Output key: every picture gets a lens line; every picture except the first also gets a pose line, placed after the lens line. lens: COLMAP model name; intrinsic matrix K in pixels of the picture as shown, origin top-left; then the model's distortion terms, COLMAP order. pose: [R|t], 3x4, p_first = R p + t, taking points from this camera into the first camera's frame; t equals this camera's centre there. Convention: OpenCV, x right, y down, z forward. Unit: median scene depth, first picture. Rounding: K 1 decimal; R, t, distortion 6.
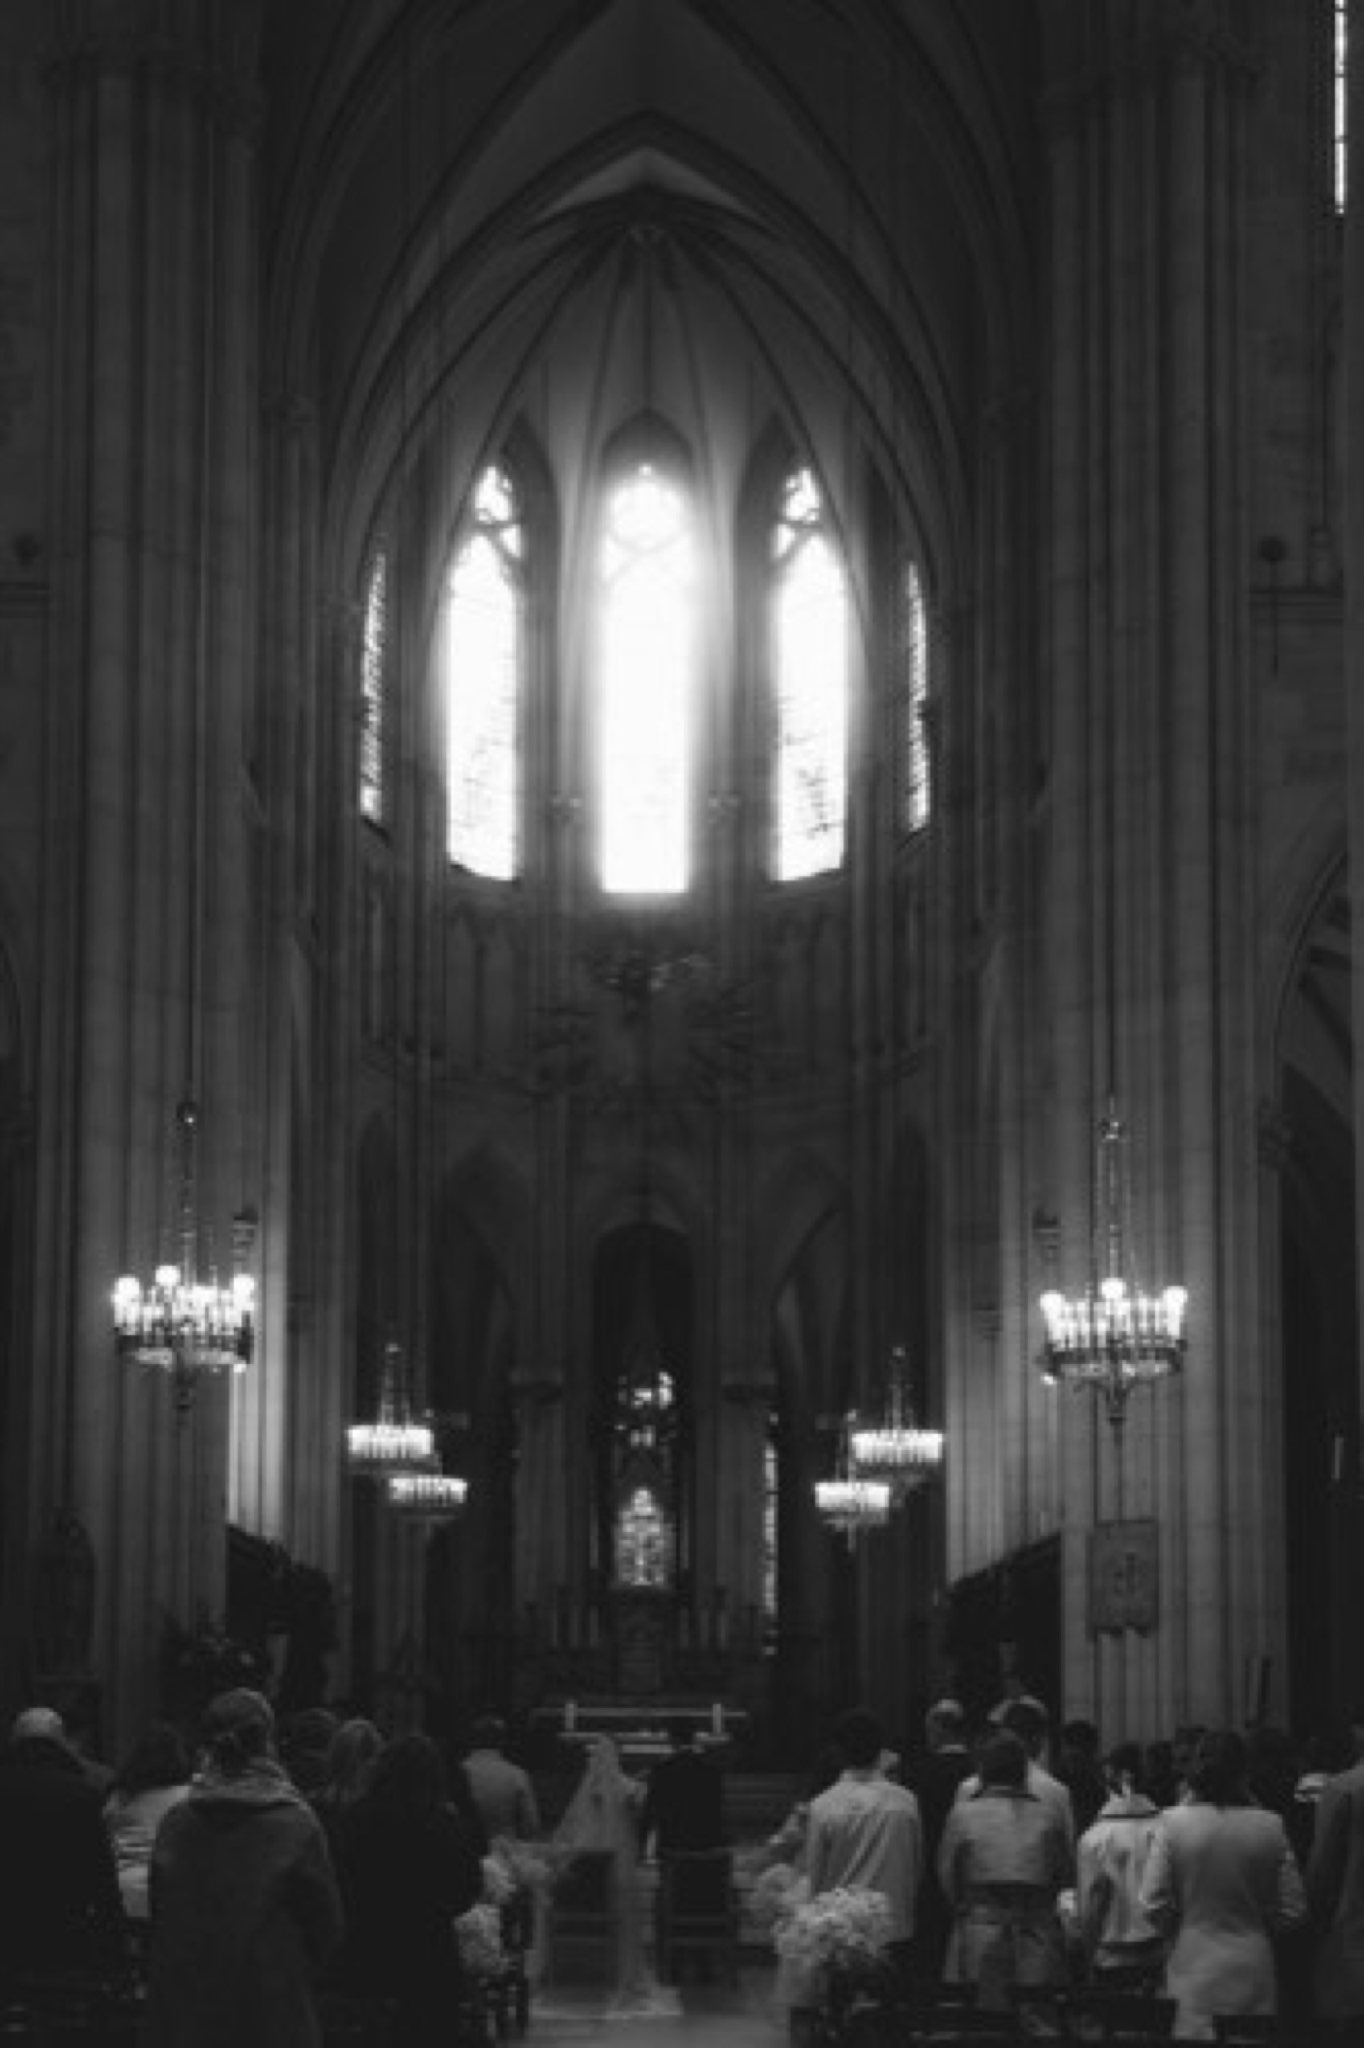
lens RADIAL K [[3413.6, 0, 683.4], [0, 3413.6, 1128.2], [0, 0, 1]] dist [0.016341, 0.151959]
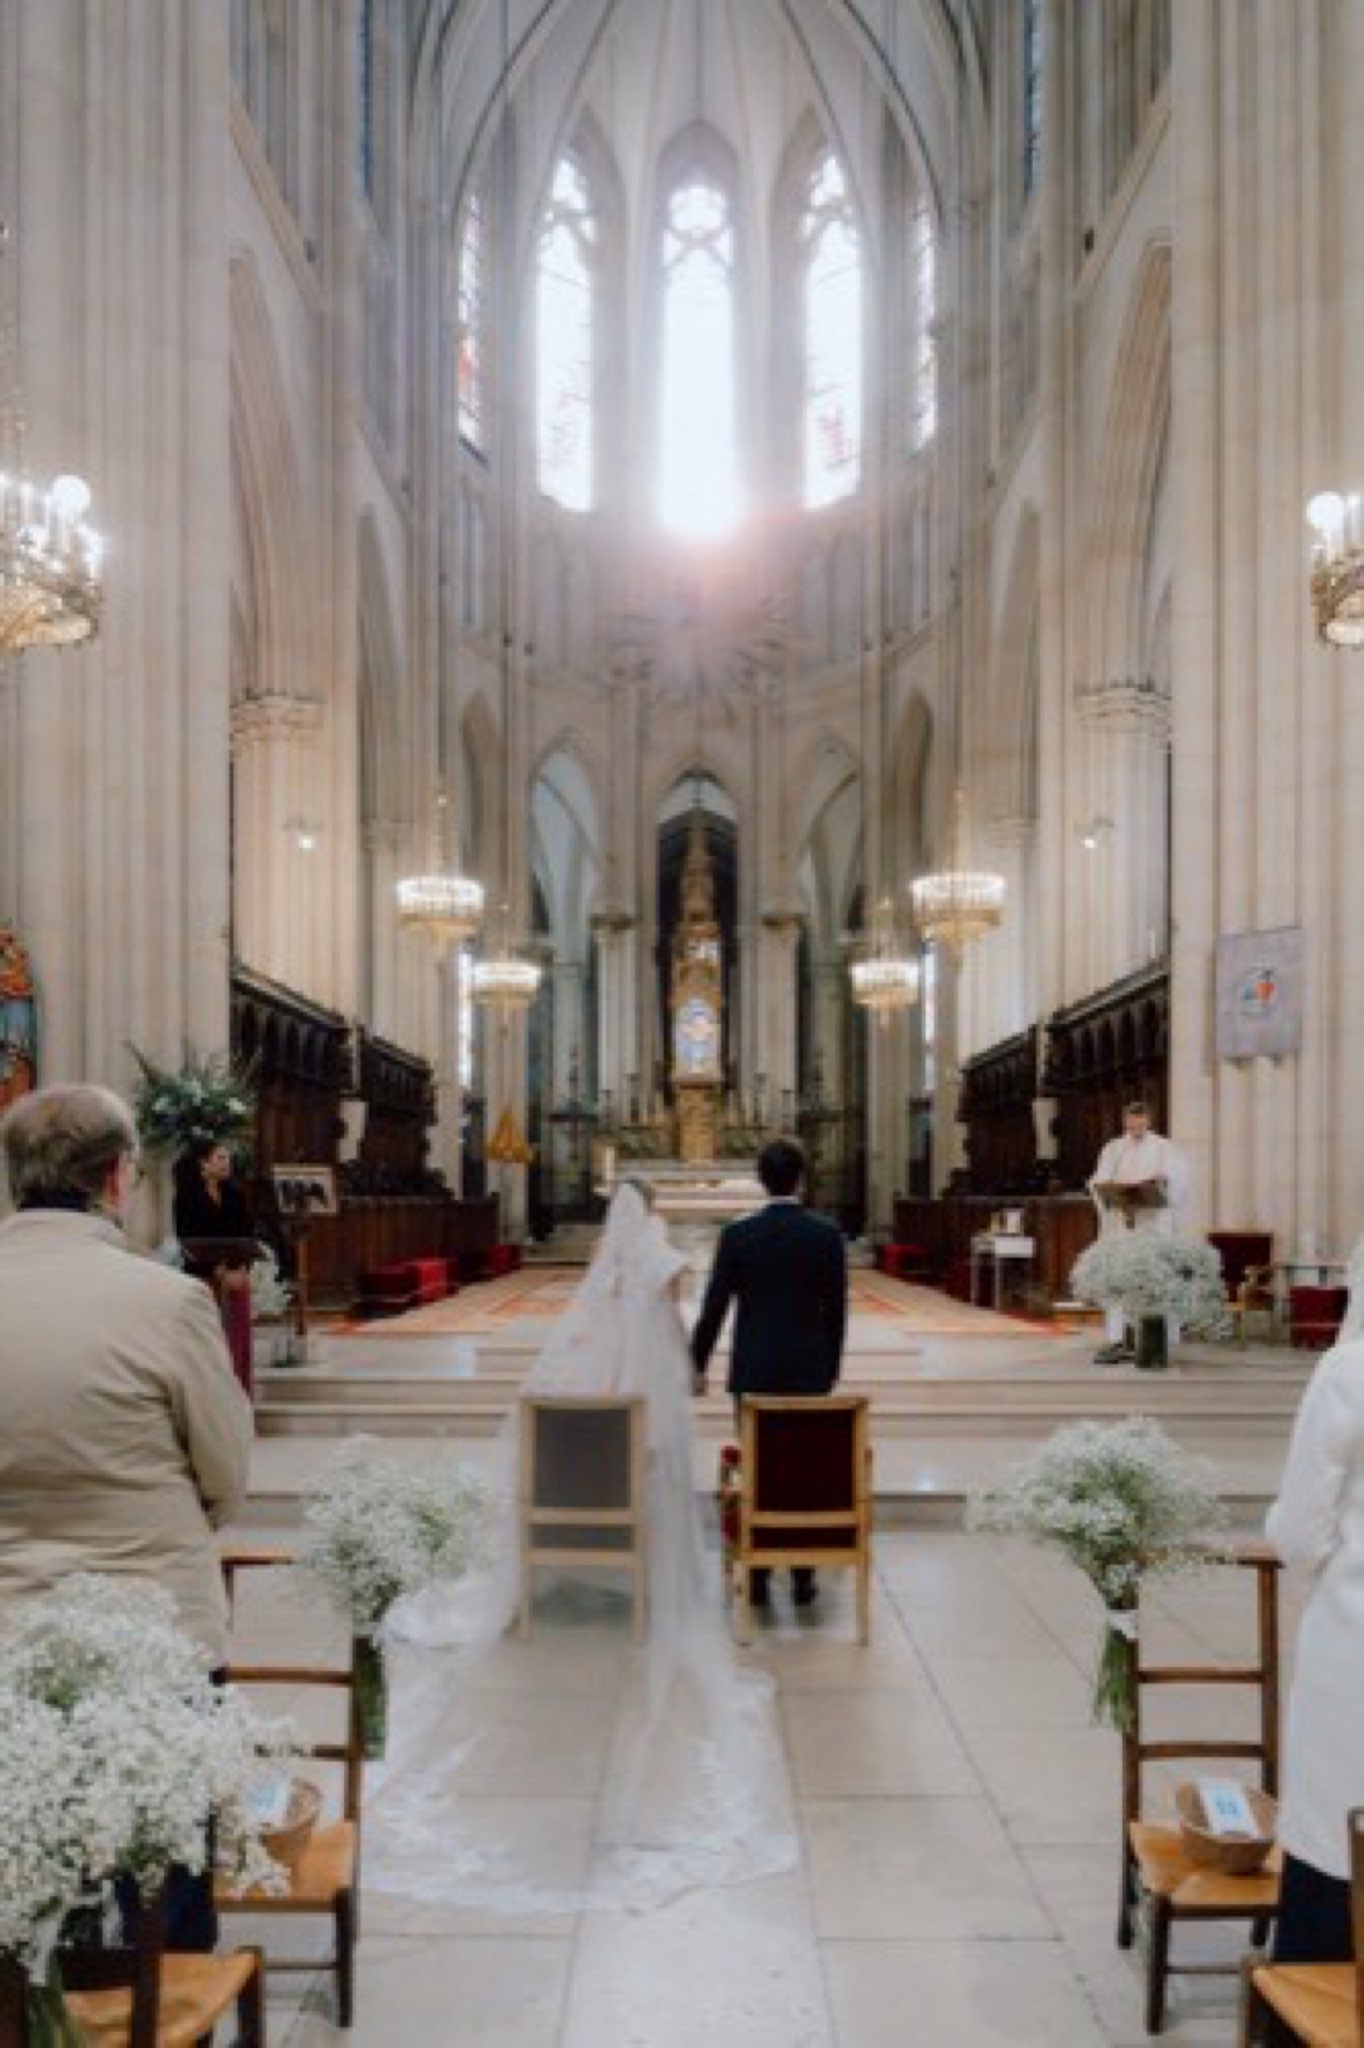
lens RADIAL K [[1365.5, 0, 769.3], [0, 1365.5, 1023.3], [0, 0, 1]] dist [0.008419, -0.026740]
pose [[0.999237, -0.004282, 0.038823, -0.005260], [0.002466, 0.998905, 0.046713, 0.091217], [-0.038981, -0.046582, 0.998154, 0.496474]]
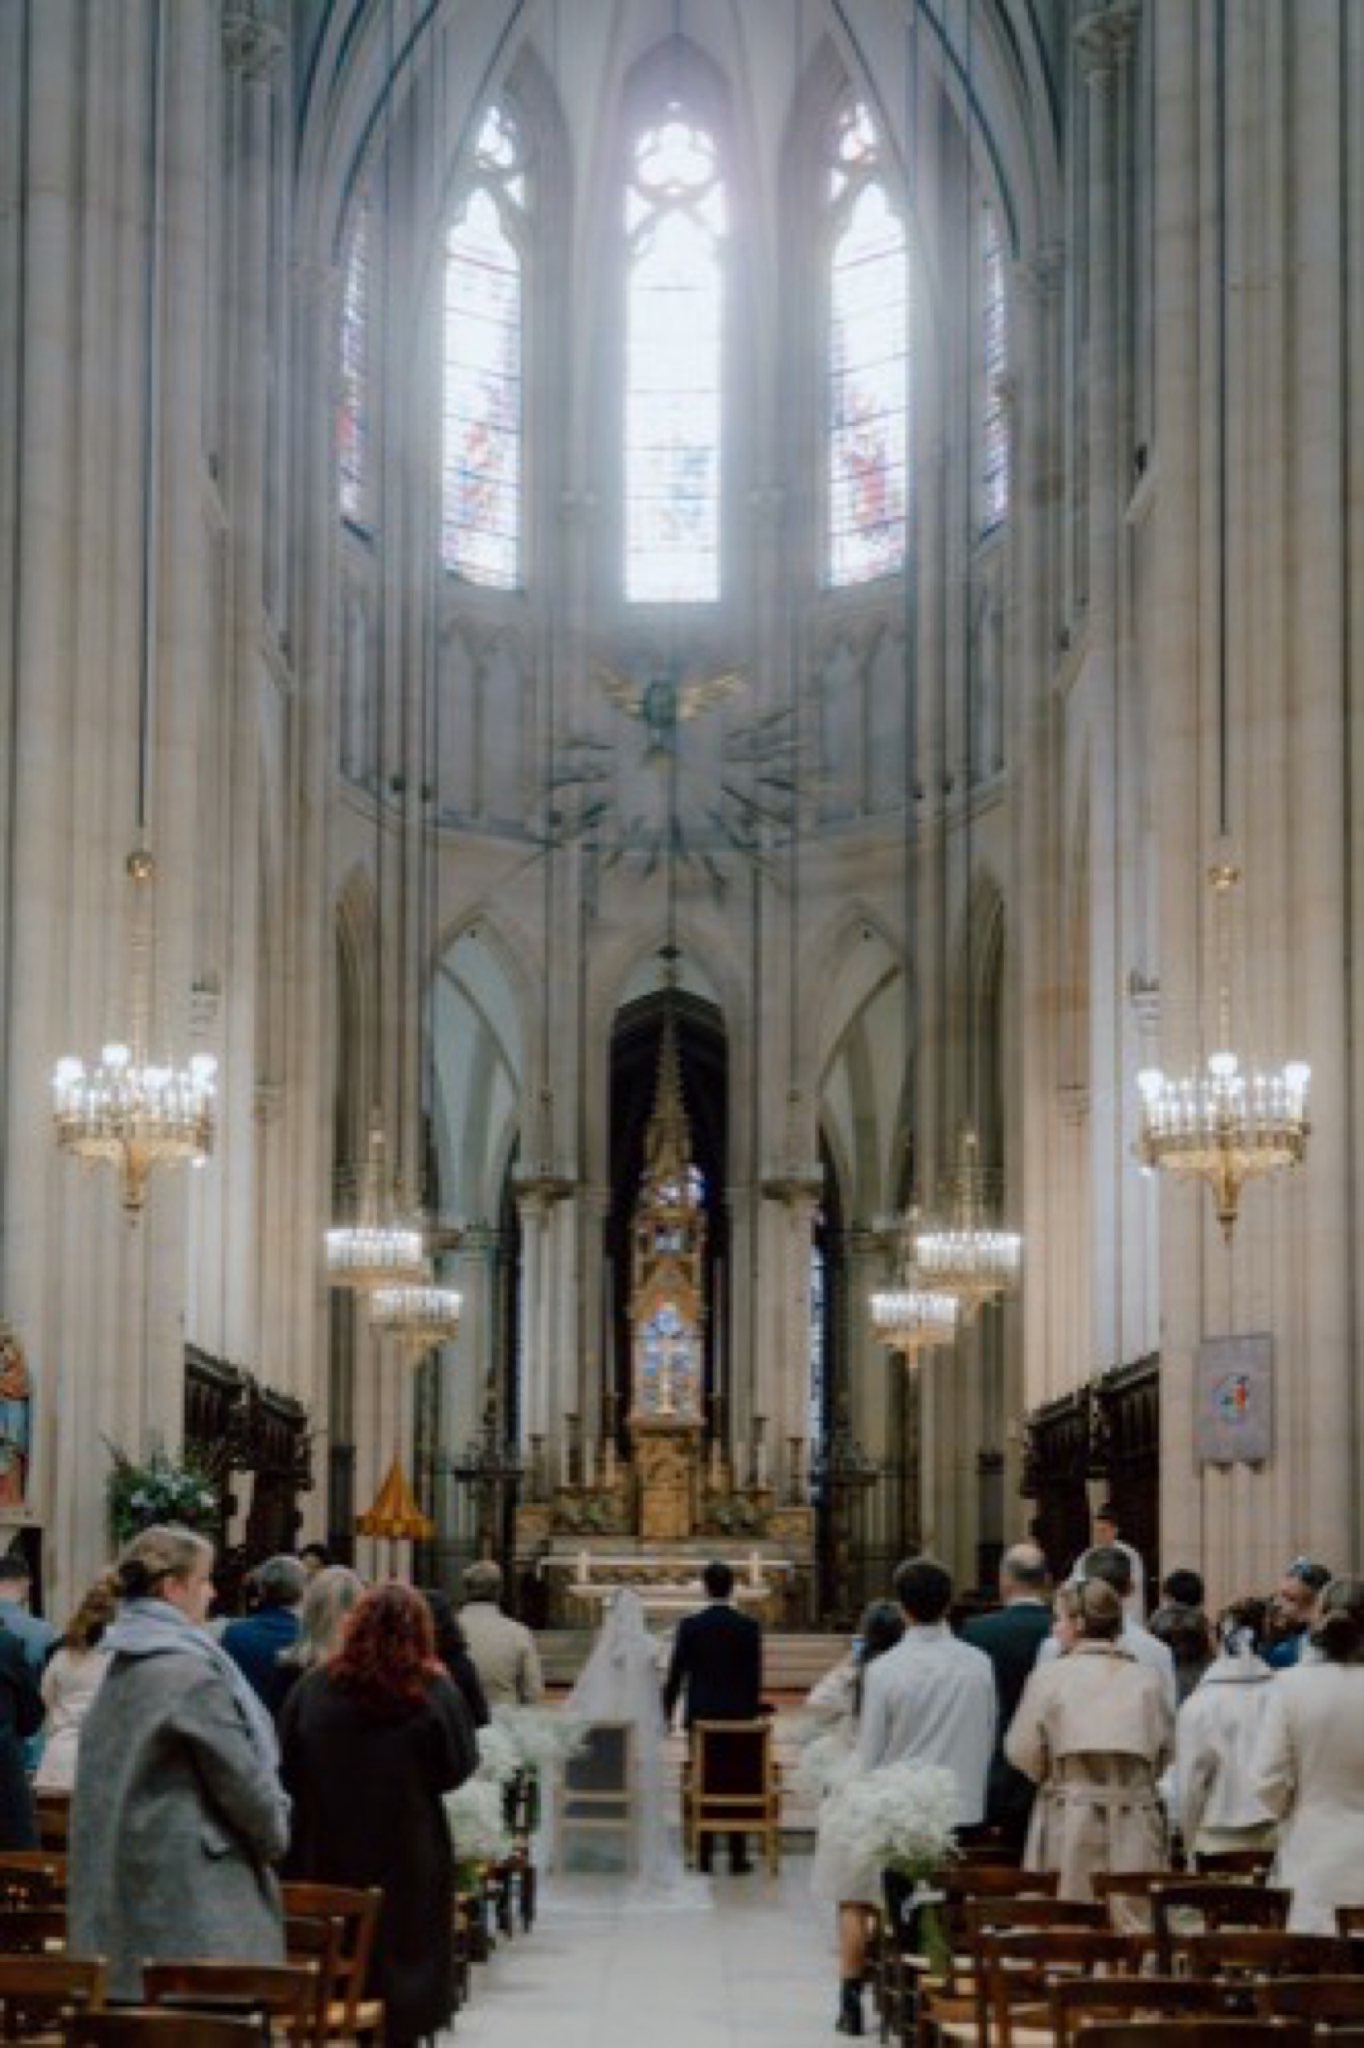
lens RADIAL K [[3940.9, 0, 682.0], [0, 3940.9, 1024.0], [0, 0, 1]] dist [-0.037659, -0.160579]
pose [[0.999962, 0.002343, -0.008384, -0.000385], [-0.002067, 0.999462, 0.032736, 0.004087], [0.008456, -0.032718, 0.999429, 0.017136]]
